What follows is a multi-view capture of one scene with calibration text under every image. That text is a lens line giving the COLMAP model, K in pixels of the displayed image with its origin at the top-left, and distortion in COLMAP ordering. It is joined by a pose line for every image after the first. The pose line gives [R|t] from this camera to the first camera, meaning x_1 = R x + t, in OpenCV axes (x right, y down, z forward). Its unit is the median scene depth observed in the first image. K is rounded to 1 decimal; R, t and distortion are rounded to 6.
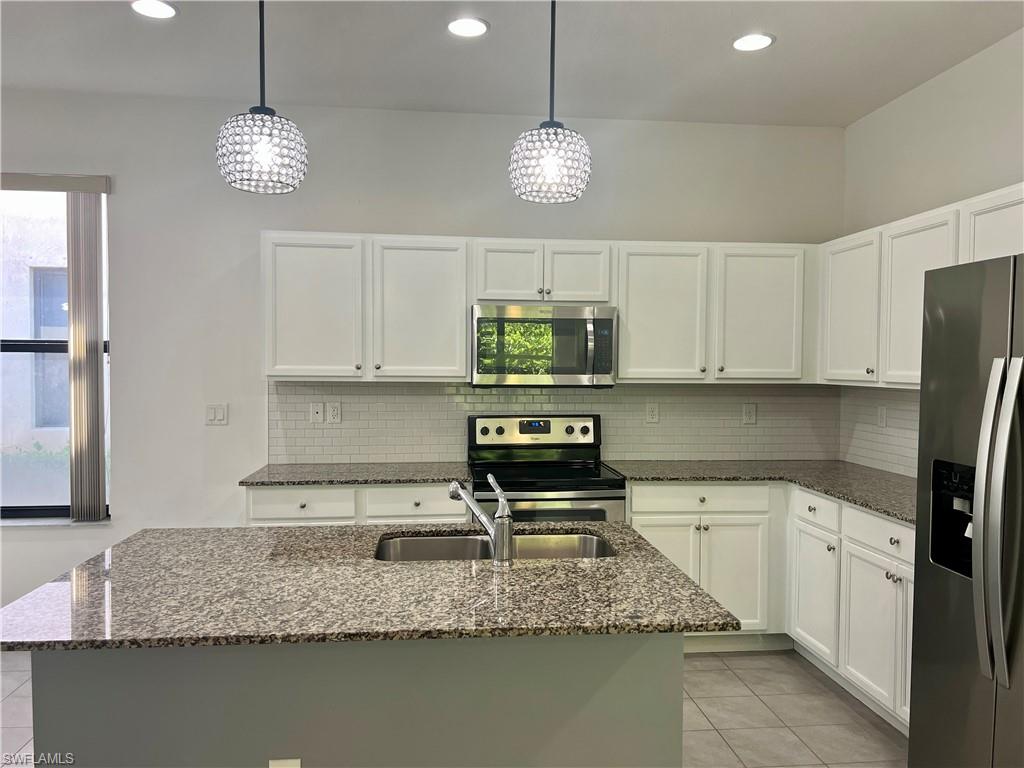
lens RADIAL K [[773.7, 0, 510.2], [0, 773.7, 389.7], [0, 0, 1]] dist [0.043363, -0.000200]
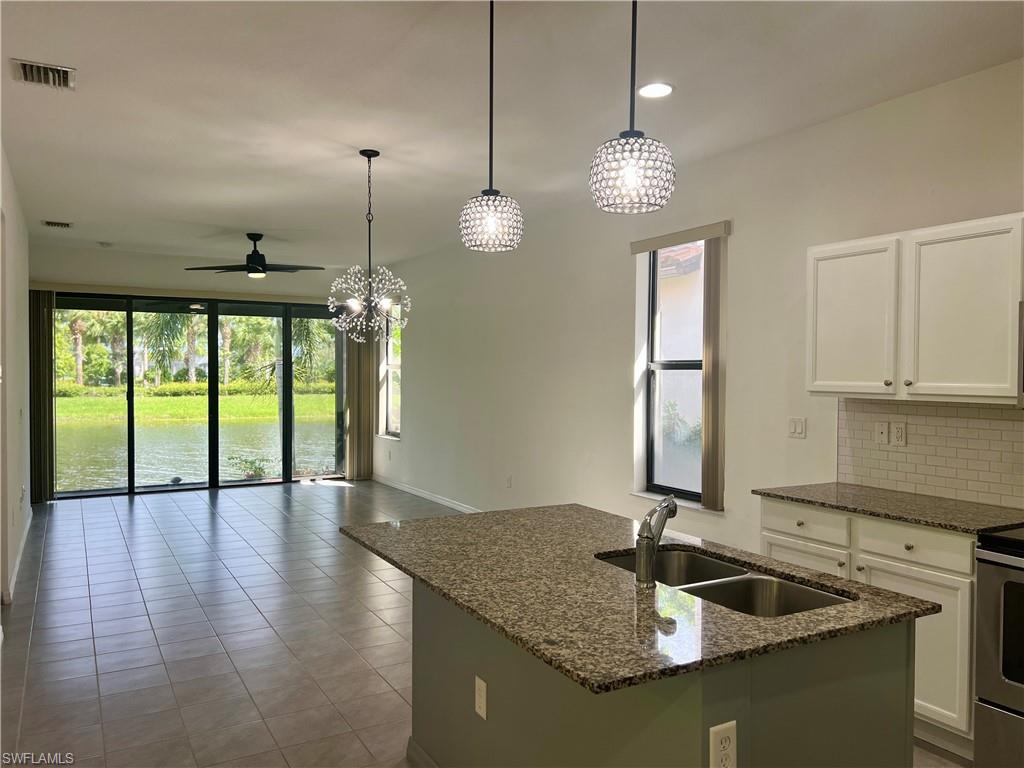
lens RADIAL K [[773.7, 0, 510.2], [0, 773.7, 384.0], [0, 0, 1]] dist [0.043363, -0.000200]
pose [[0.393586, 0.011300, -0.919218, 0.490238], [-0.034624, 0.999397, -0.002539, -0.012199], [0.918635, 0.032827, 0.393740, 0.267060]]
